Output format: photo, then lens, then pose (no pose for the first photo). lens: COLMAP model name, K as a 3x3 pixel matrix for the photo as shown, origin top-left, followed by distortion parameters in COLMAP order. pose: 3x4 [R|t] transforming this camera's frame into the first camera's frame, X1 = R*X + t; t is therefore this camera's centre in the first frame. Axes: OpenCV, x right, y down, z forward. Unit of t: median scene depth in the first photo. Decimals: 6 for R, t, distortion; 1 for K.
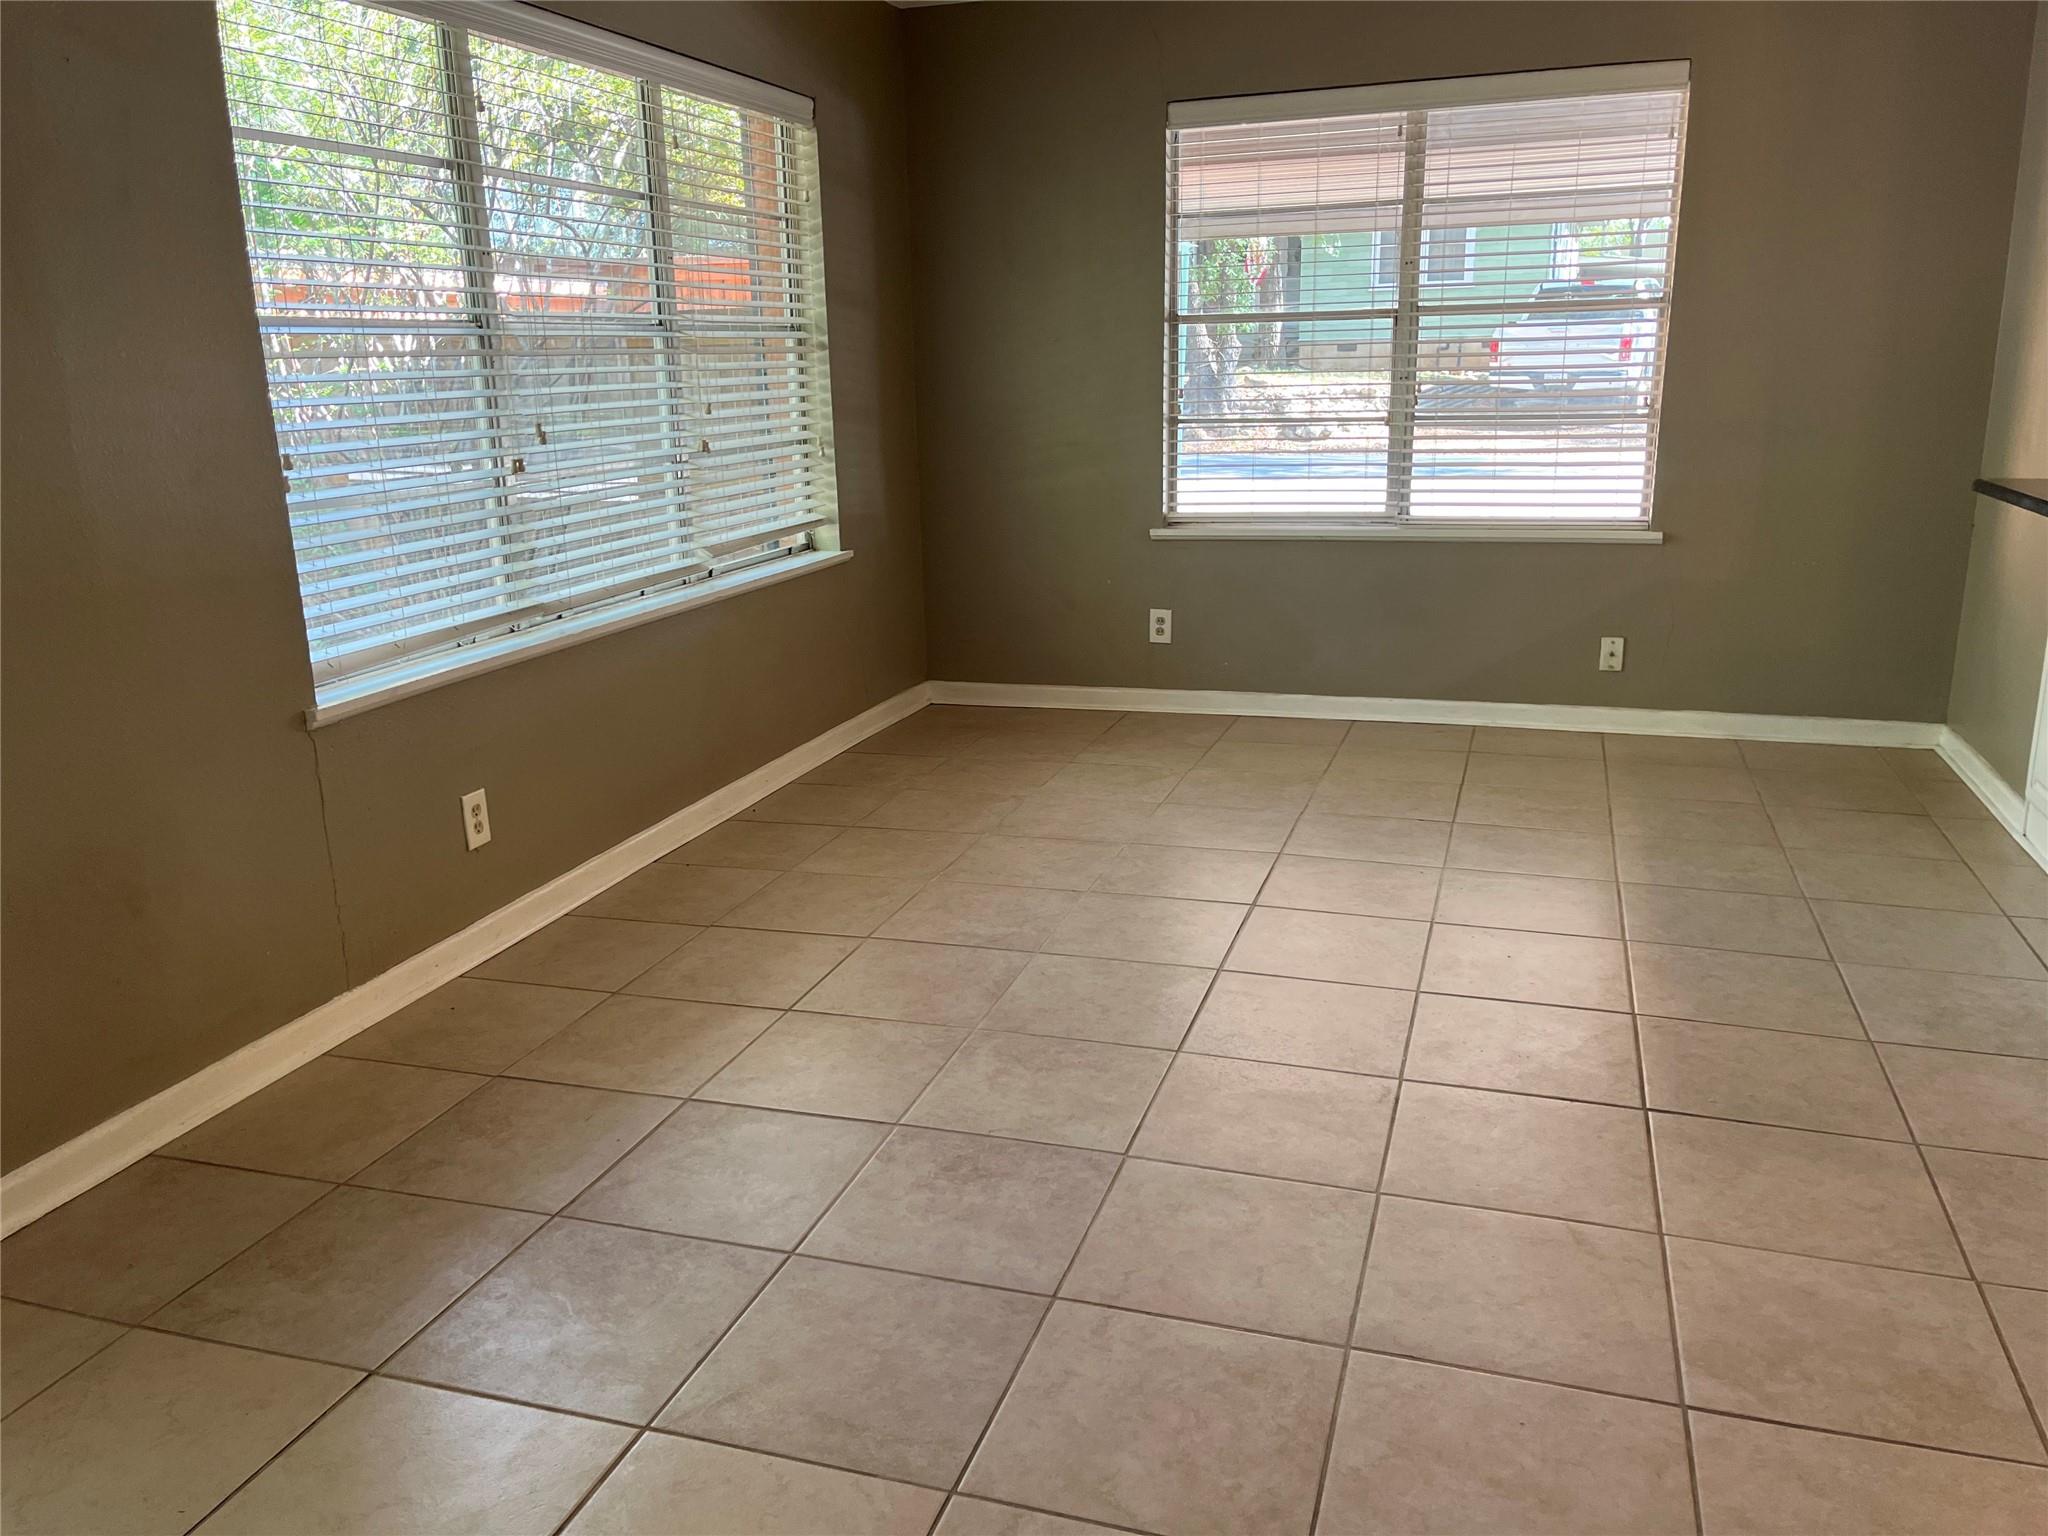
lens RADIAL K [[1563.5, 0, 1010.4], [0, 1563.5, 774.1], [0, 0, 1]] dist [0.072771, -0.093788]
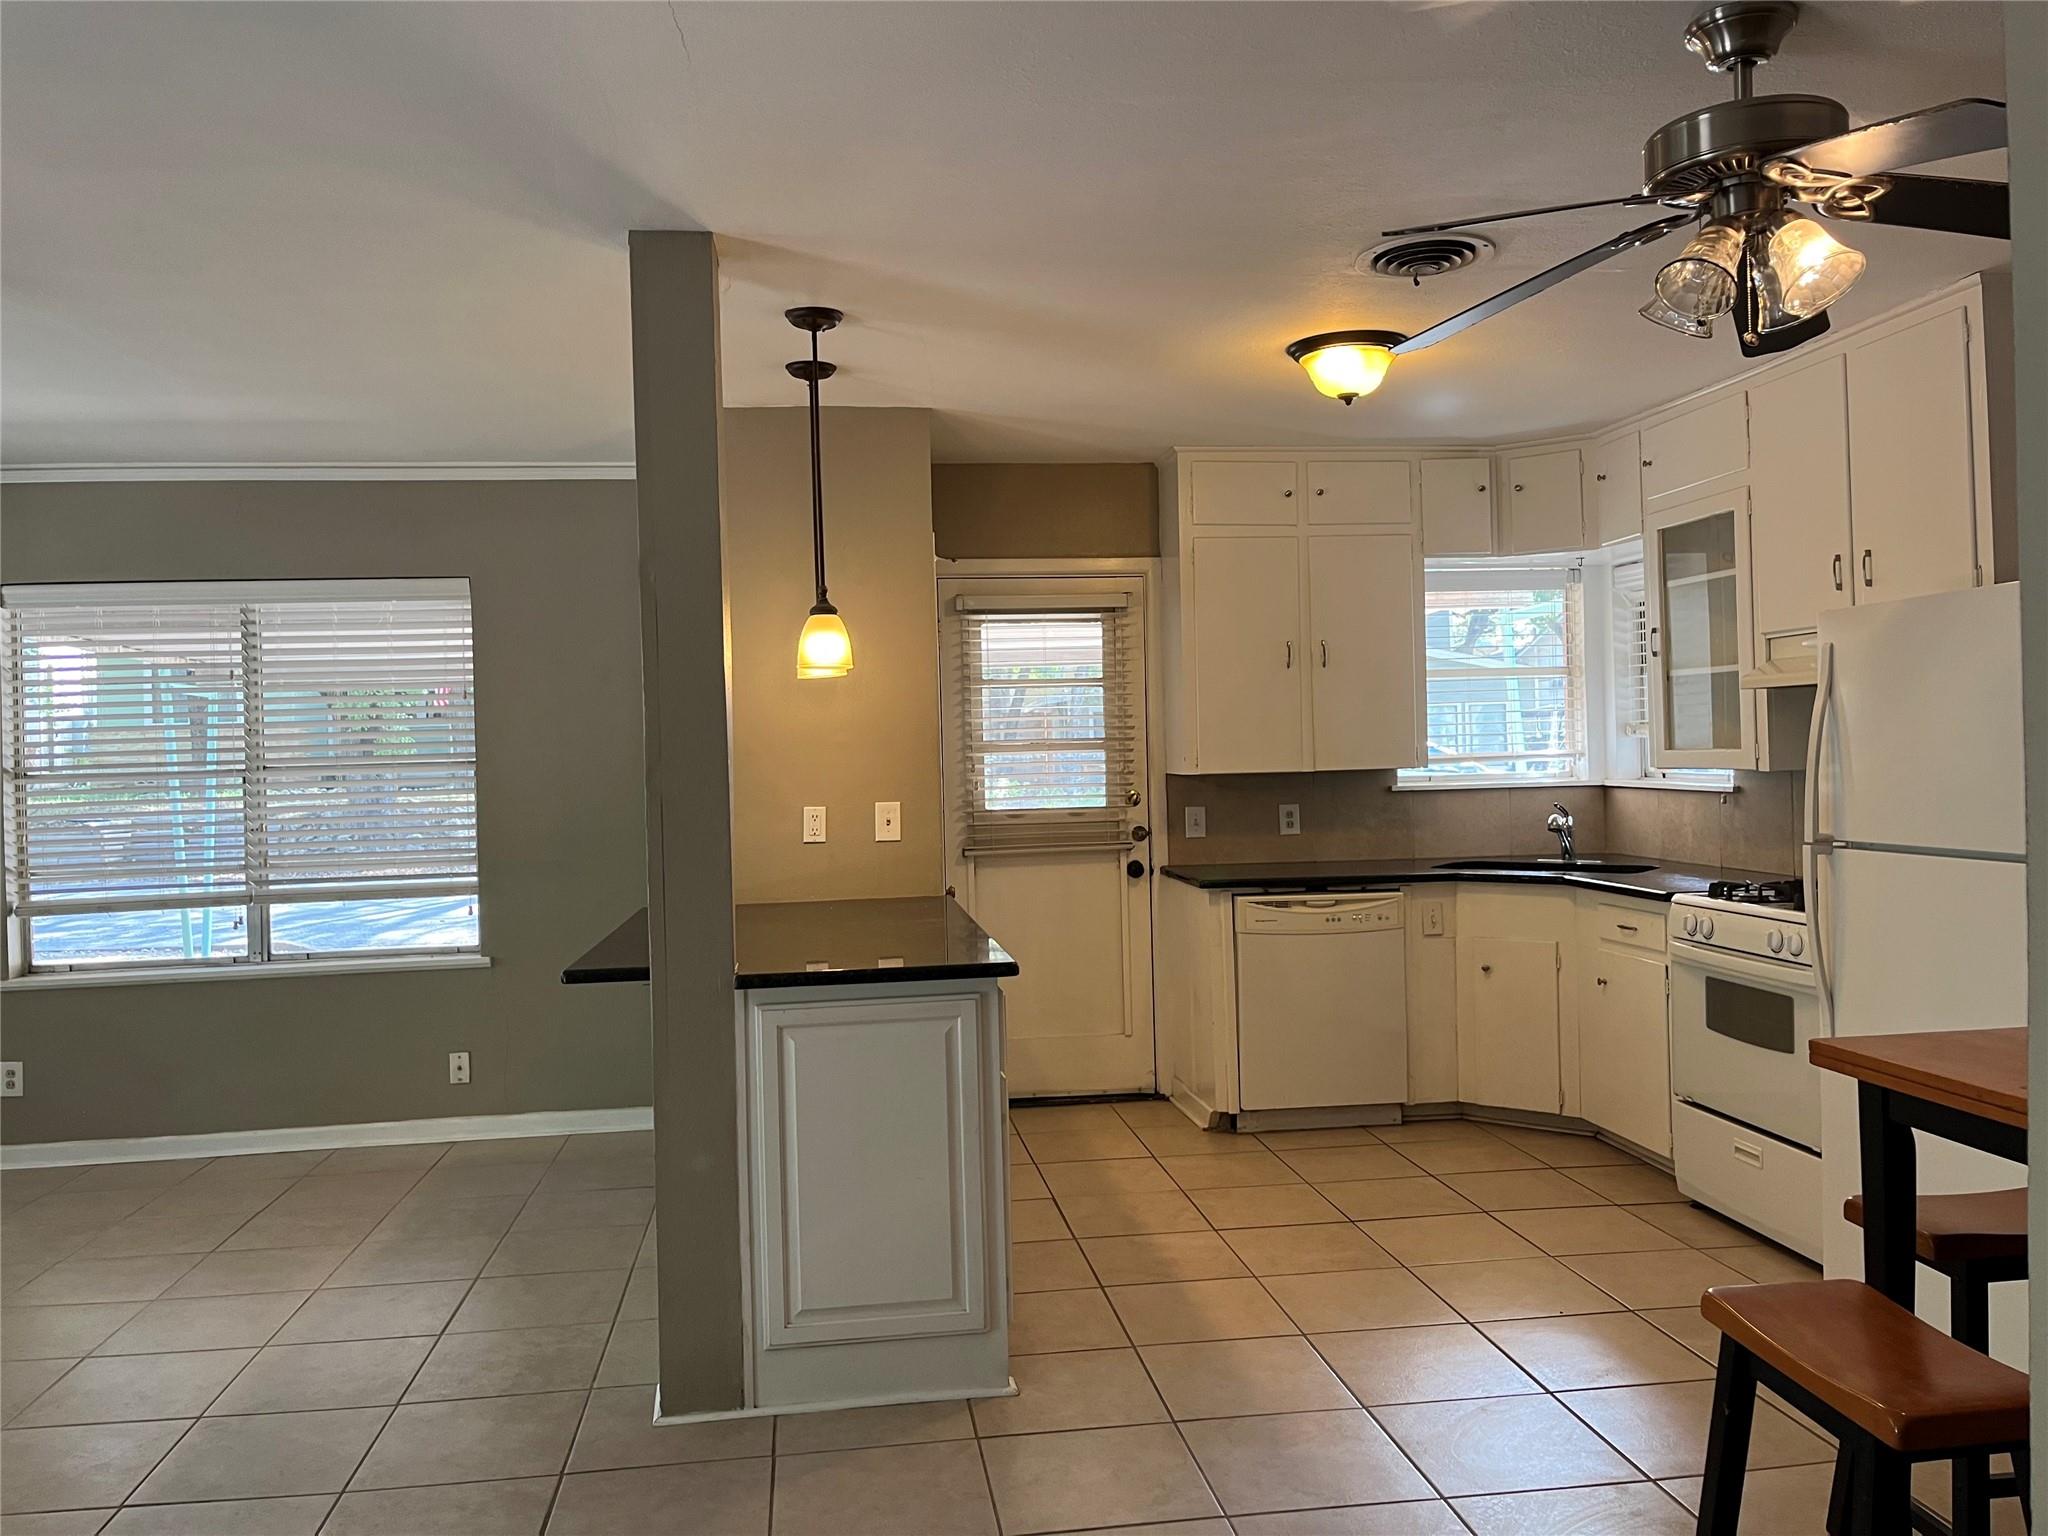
lens RADIAL K [[1563.5, 0, 1017.3], [0, 1563.5, 752.3], [0, 0, 1]] dist [0.072771, -0.093788]
pose [[0.900189, -0.004639, 0.435474, 0.257471], [0.120606, 0.963489, -0.239047, 0.023143], [-0.418466, 0.267708, 0.867882, -0.190236]]
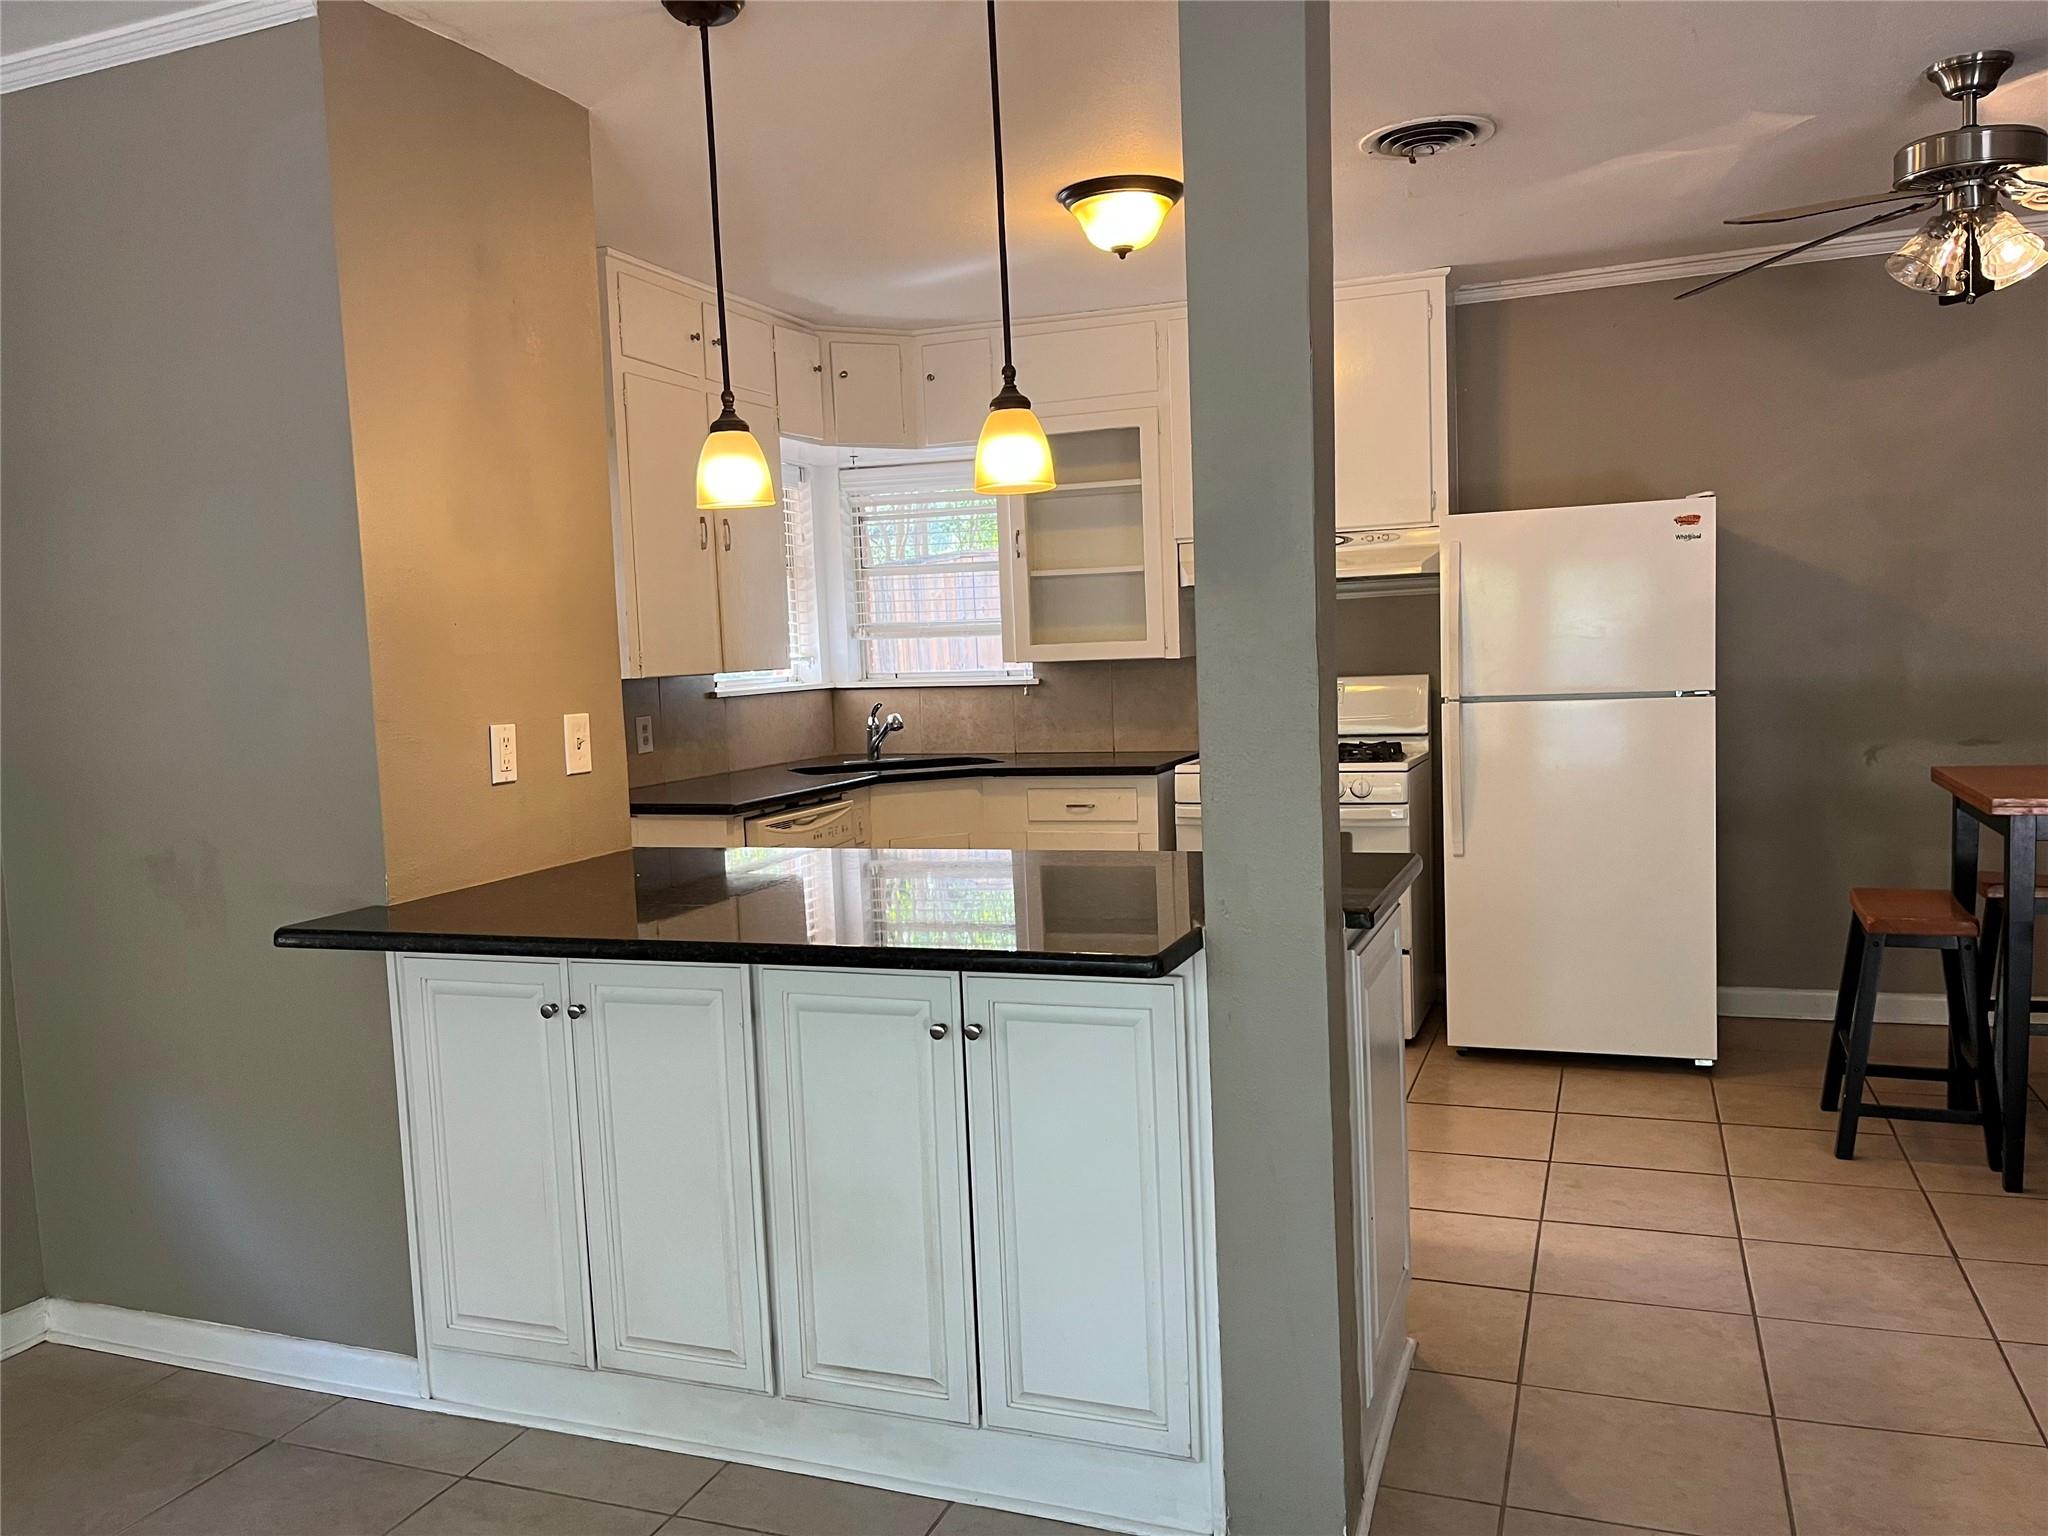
lens RADIAL K [[1563.5, 0, 1046.2], [0, 1563.5, 778.7], [0, 0, 1]] dist [0.072771, -0.093788]
pose [[0.034253, -0.071682, 0.996839, -0.028351], [0.293474, 0.954174, 0.058530, -0.149876], [-0.955353, 0.290542, 0.053720, 0.504529]]
